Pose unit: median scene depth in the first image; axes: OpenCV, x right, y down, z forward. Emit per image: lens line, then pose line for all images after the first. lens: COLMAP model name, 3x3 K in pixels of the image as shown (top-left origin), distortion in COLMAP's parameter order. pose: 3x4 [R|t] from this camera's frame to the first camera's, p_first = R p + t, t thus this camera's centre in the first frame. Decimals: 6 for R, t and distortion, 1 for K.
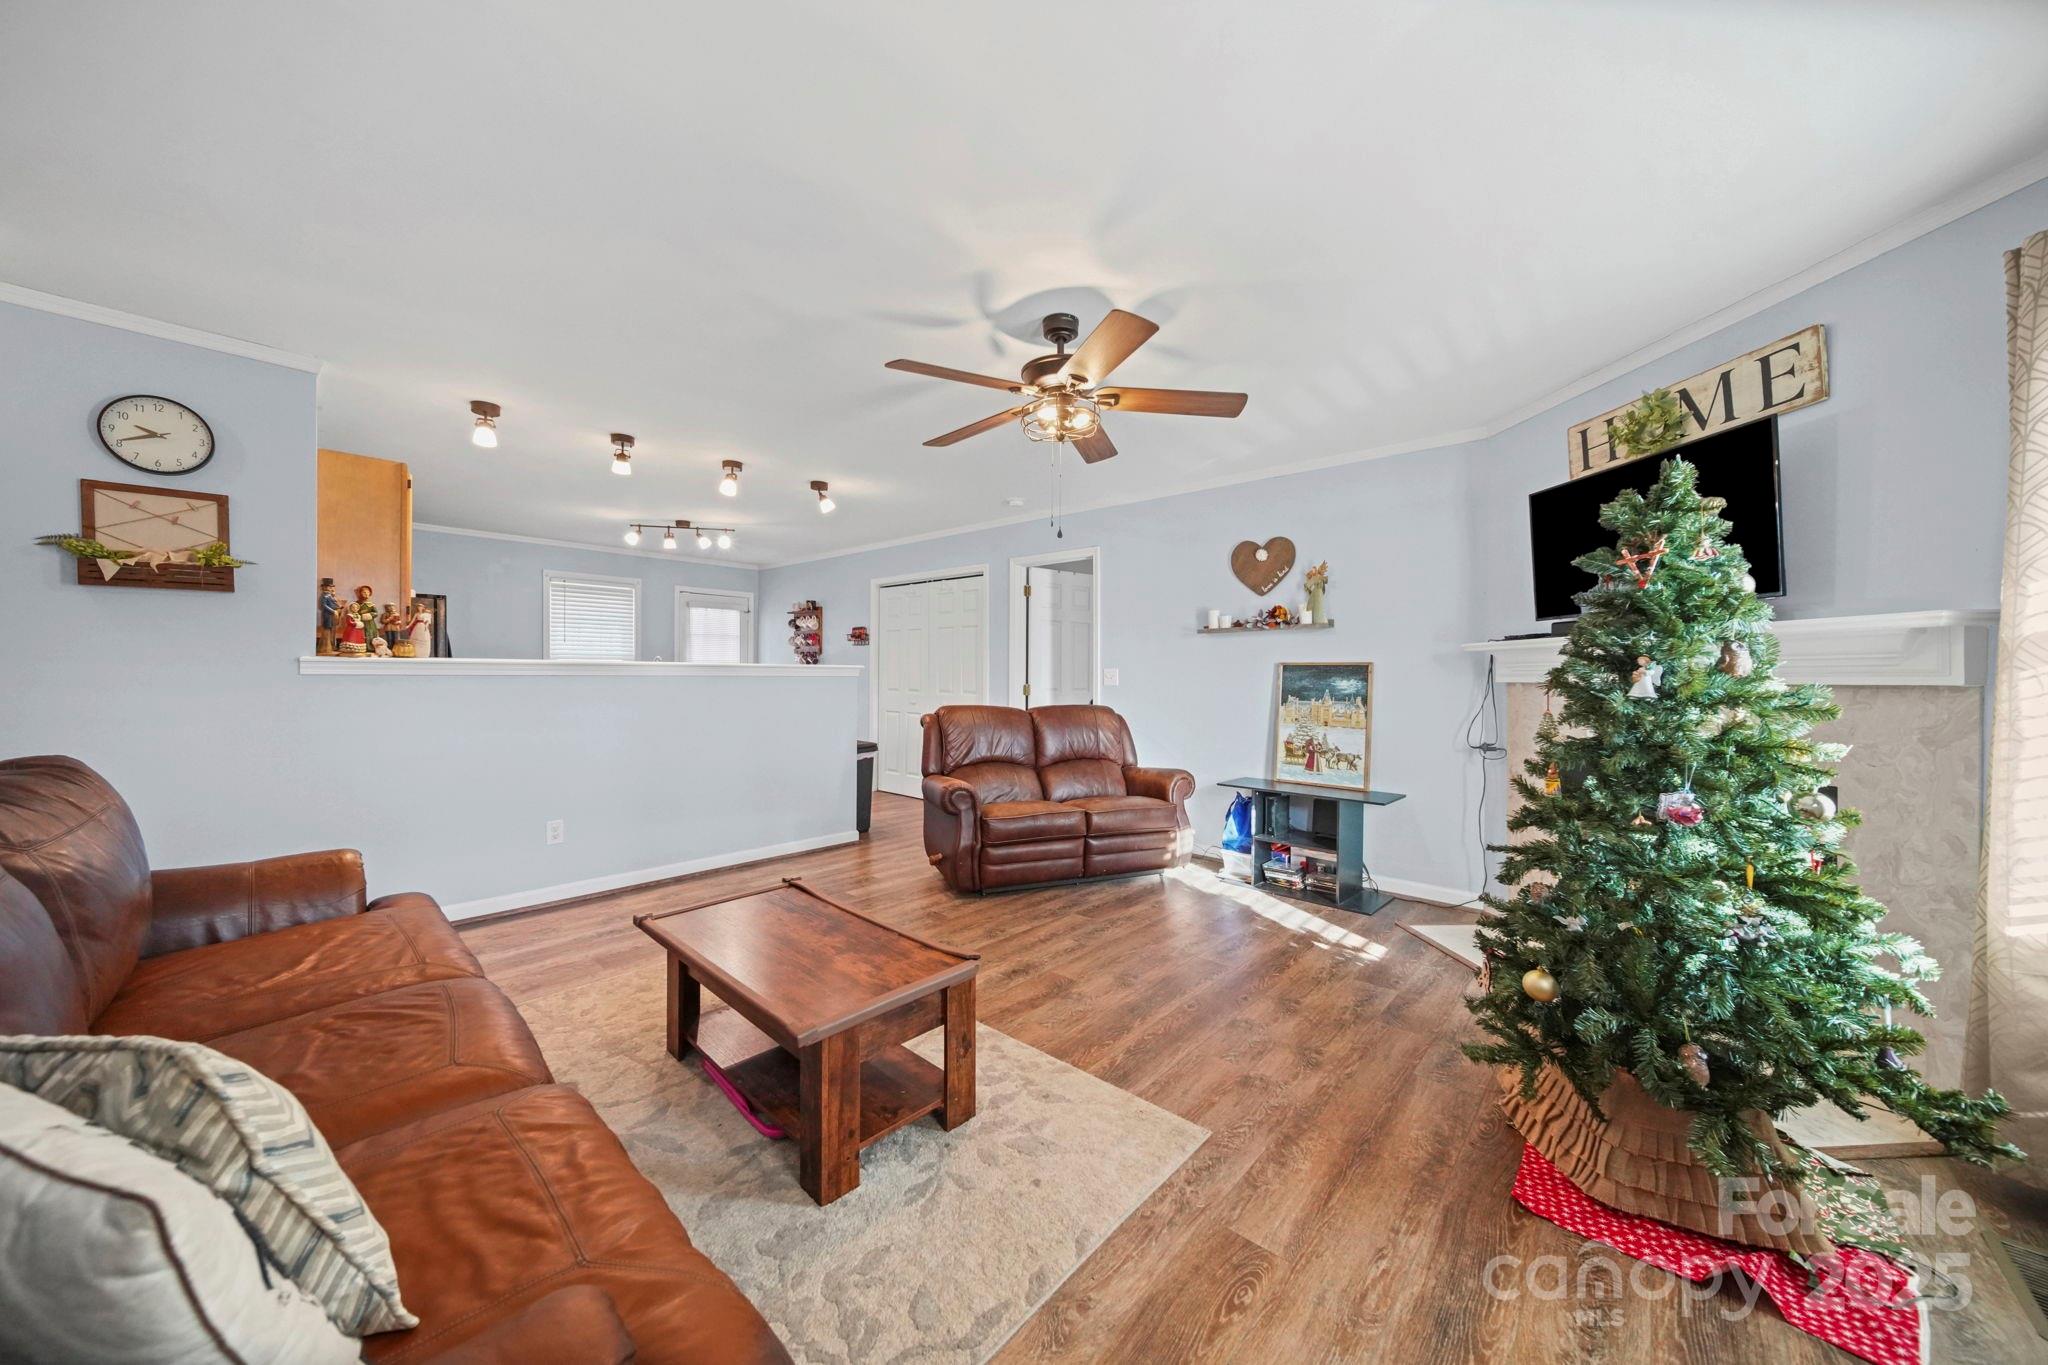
lens RADIAL K [[724.5, 0, 1031.0], [0, 724.5, 668.3], [0, 0, 1]] dist [-0.001639, -0.000251]
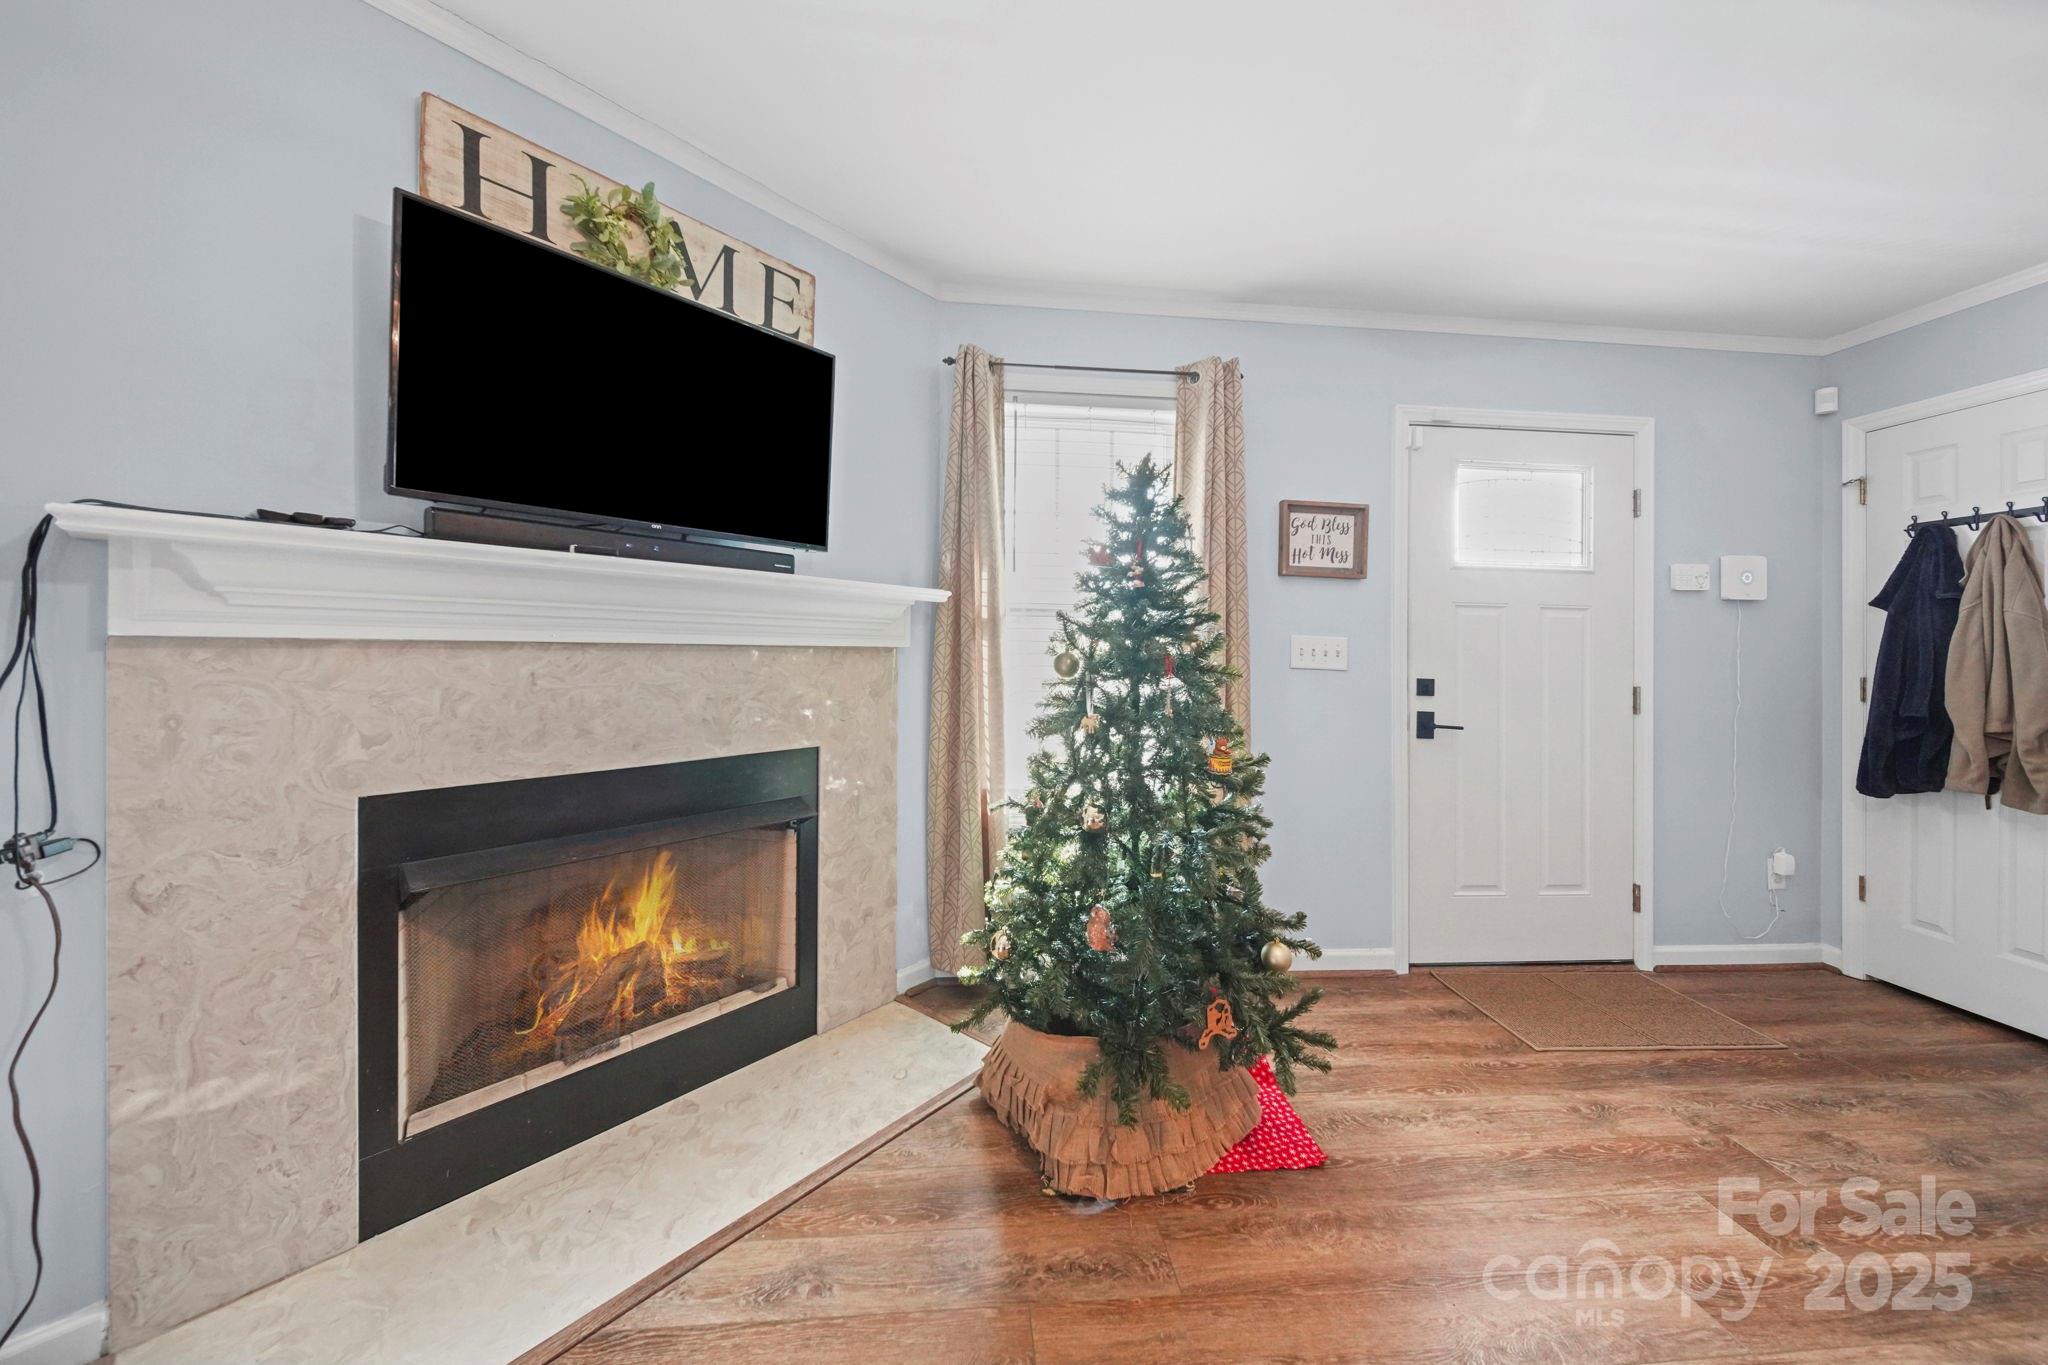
lens RADIAL K [[733.1, 0, 1019.7], [0, 733.1, 623.1], [0, 0, 1]] dist [0.000275, 0.000028]
pose [[-0.720214, 0.005679, 0.693728, 0.176253], [-0.027802, 0.998927, -0.037041, 0.019064], [-0.693194, -0.045965, -0.719284, 1.297630]]
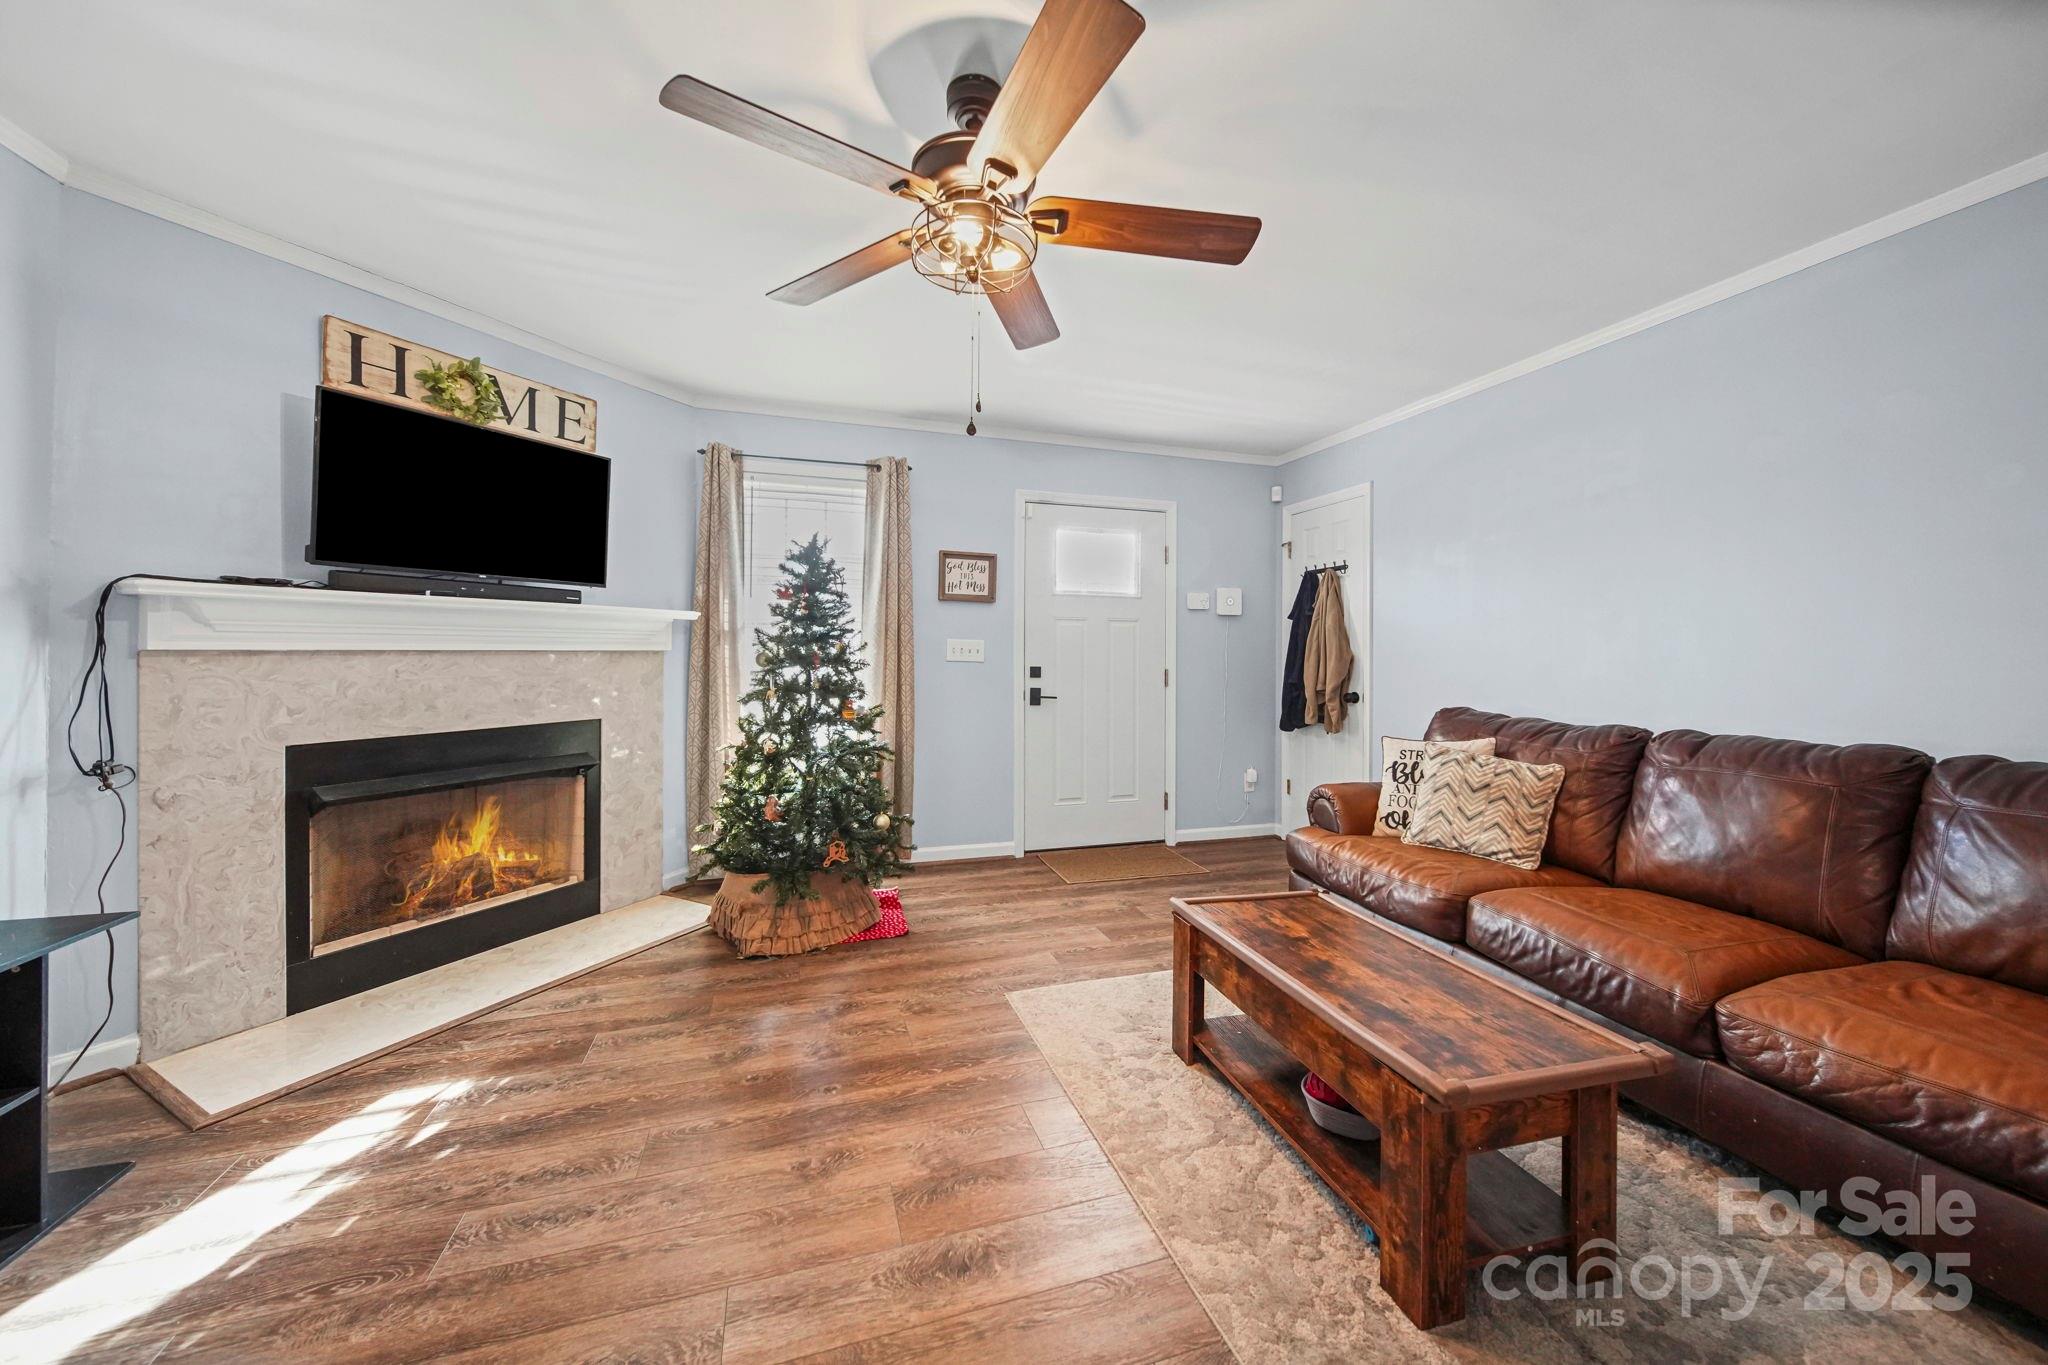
lens RADIAL K [[733.1, 0, 1019.7], [0, 733.1, 623.1], [0, 0, 1]] dist [0.000275, 0.000028]
pose [[-0.856642, 0.008429, 0.515843, -0.339234], [-0.015127, 0.999026, -0.041446, 0.014980], [-0.515690, -0.043307, -0.855680, 1.557869]]
